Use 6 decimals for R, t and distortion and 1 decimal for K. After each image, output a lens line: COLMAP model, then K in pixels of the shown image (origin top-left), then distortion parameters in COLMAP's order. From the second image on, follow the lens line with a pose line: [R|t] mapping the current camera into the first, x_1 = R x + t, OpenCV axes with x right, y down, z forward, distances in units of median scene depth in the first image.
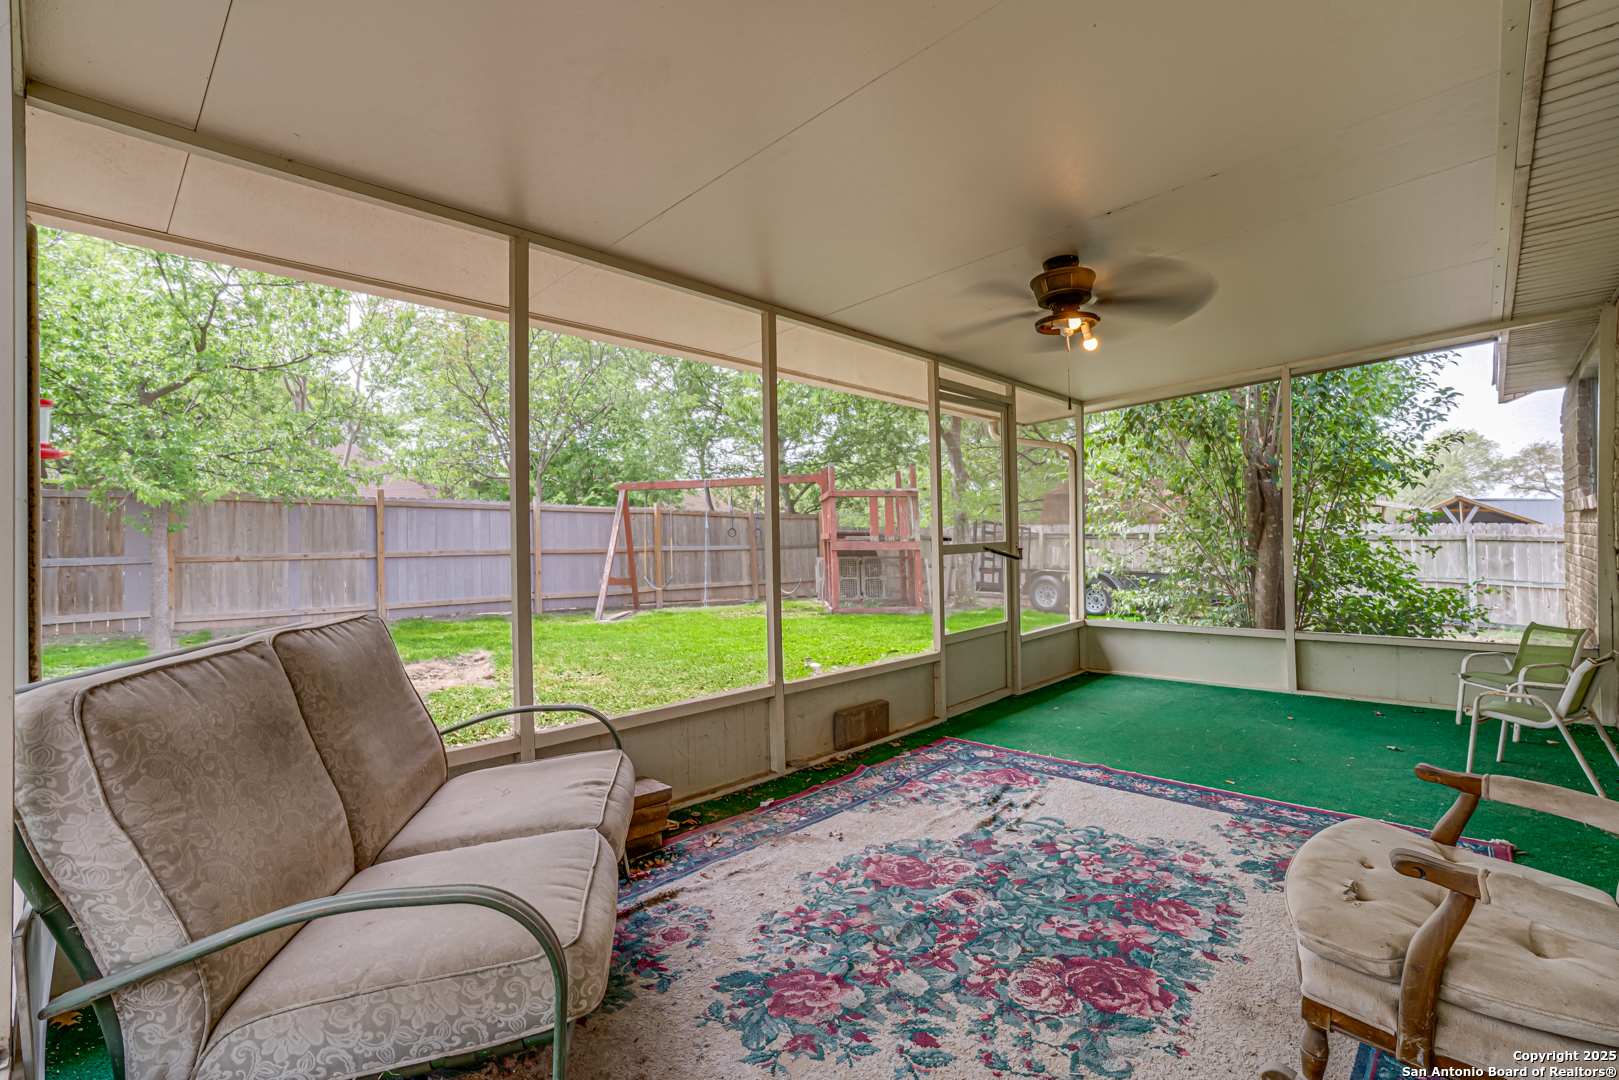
lens RADIAL K [[738.6, 0, 810.1], [0, 738.6, 535.3], [0, 0, 1]] dist [-0.038371, 0.017126]
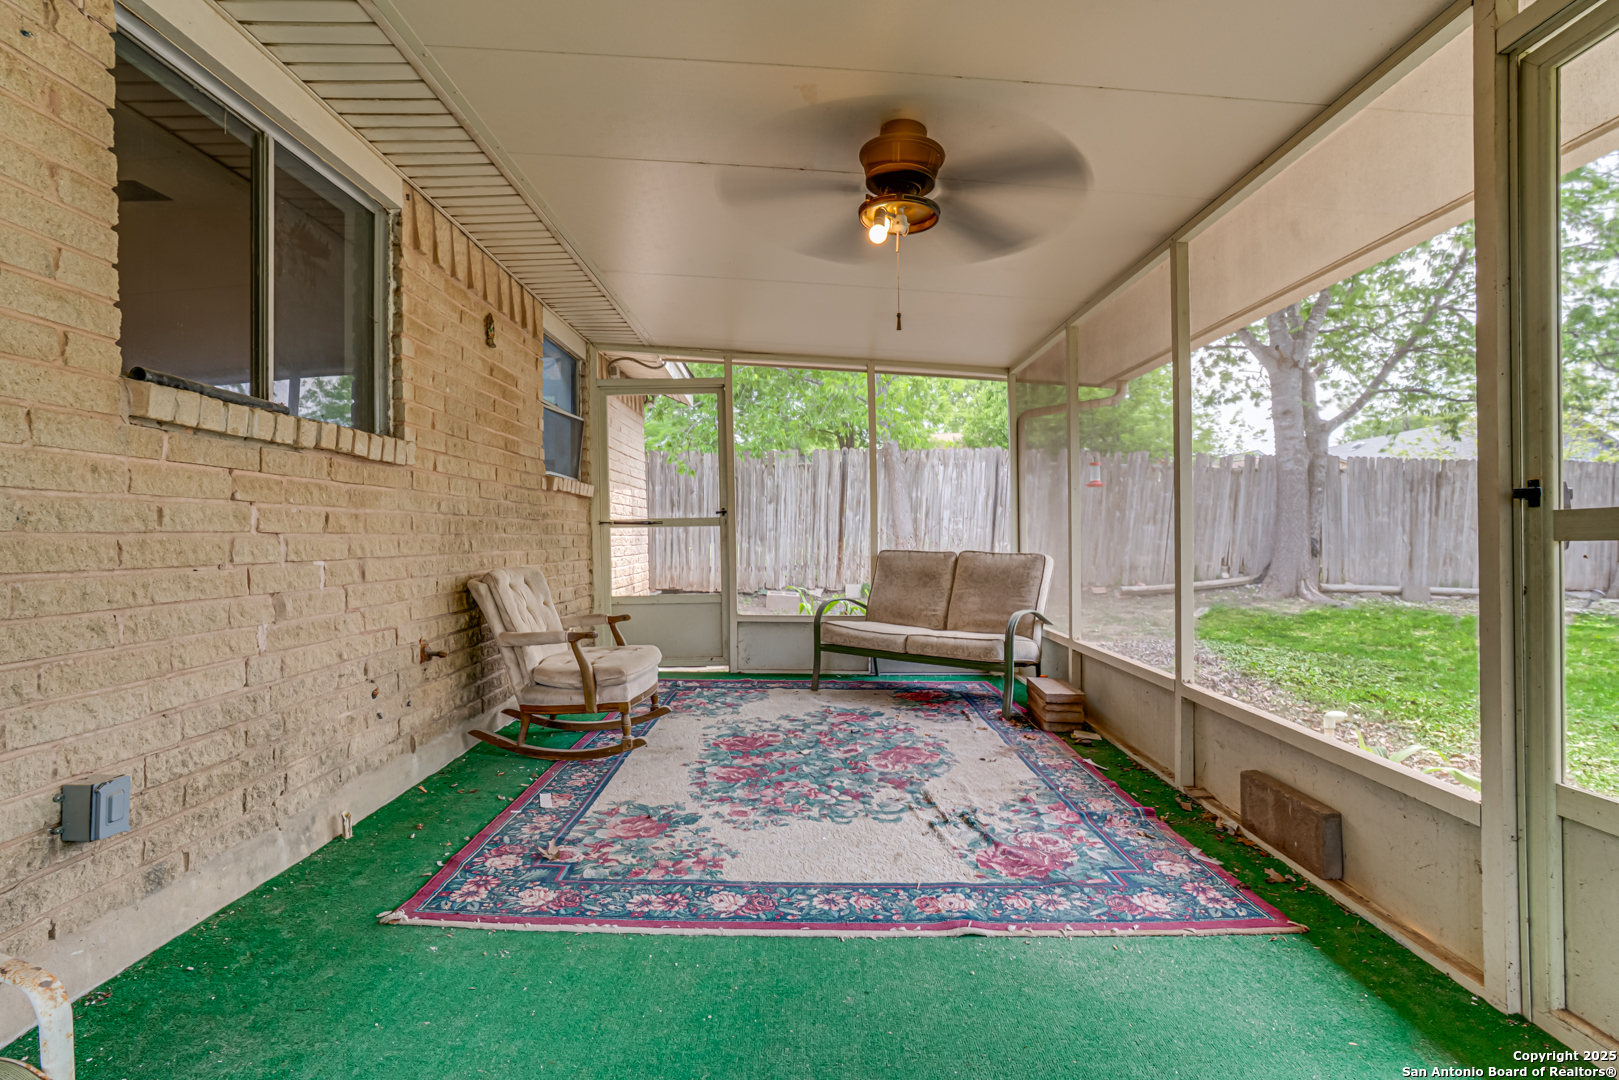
lens RADIAL K [[770.8, 0, 808.6], [0, 770.8, 538.7], [0, 0, 1]] dist [-0.024544, 0.004493]
pose [[-0.728146, 0.002561, -0.685417, 1.070392], [-0.003050, 0.999971, 0.006977, 0.044467], [0.685415, 0.007171, -0.728117, 1.659193]]
